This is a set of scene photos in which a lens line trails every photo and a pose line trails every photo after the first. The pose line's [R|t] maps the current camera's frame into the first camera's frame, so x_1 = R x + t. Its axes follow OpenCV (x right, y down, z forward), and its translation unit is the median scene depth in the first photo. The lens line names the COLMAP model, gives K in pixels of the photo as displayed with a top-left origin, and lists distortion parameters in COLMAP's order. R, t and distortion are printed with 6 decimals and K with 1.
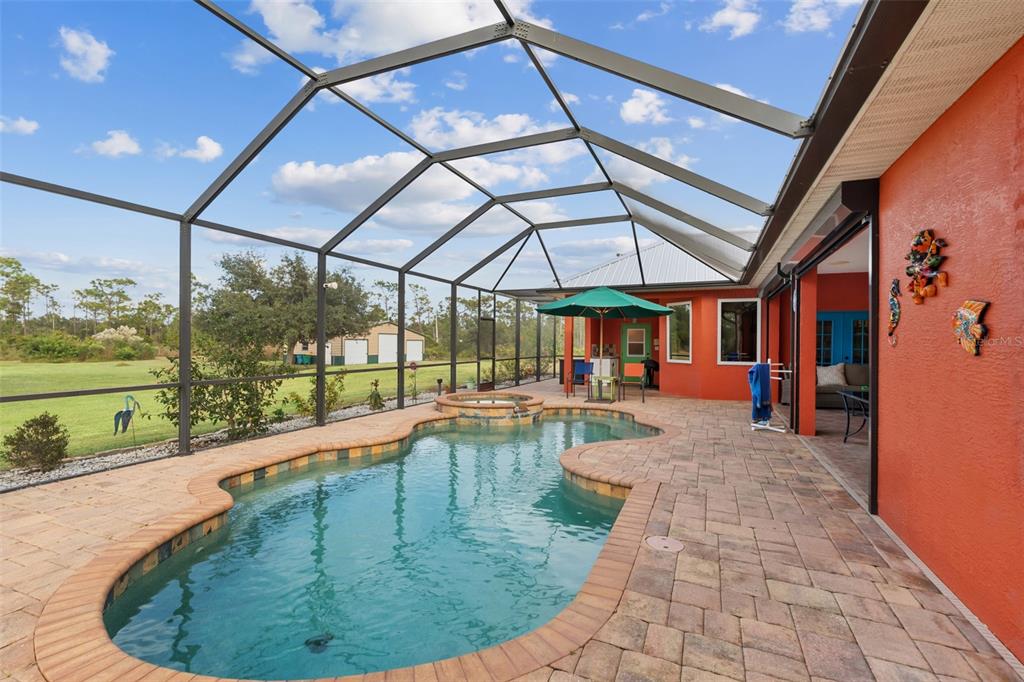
lens RADIAL K [[462.2, 0, 511.7], [0, 462.2, 343.8], [0, 0, 1]] dist [0.005194, 0.000193]
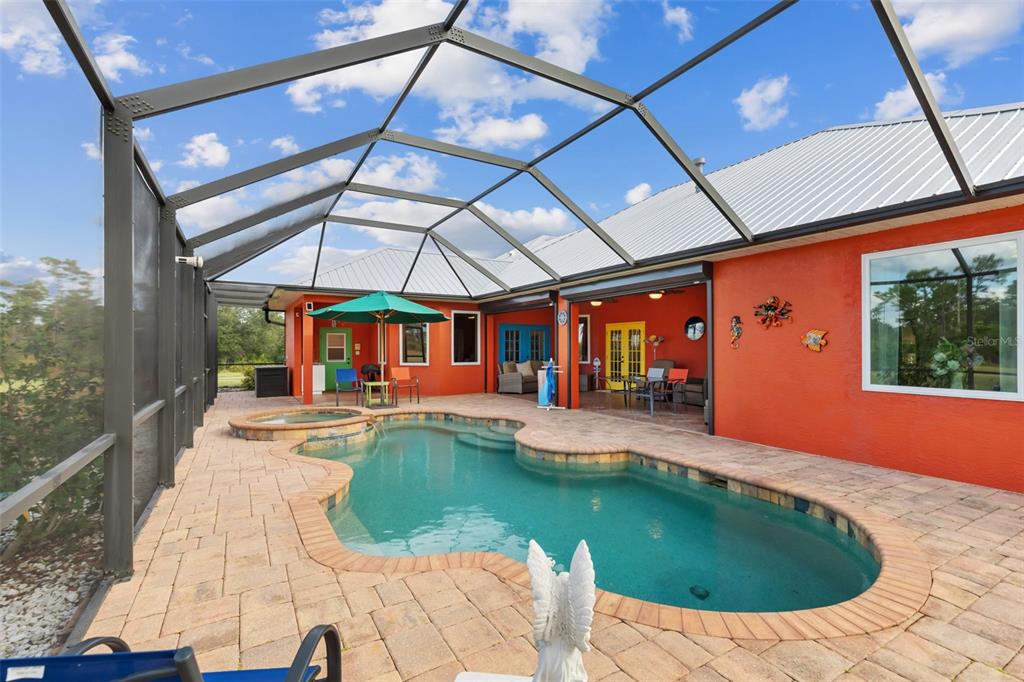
lens RADIAL K [[462.2, 0, 511.2], [0, 462.2, 343.7], [0, 0, 1]] dist [0.005194, 0.000193]
pose [[0.588888, -0.000401, 0.808214, -0.492808], [0.007786, 0.999956, -0.005177, -0.004546], [-0.808177, 0.009341, 0.588865, 0.209577]]
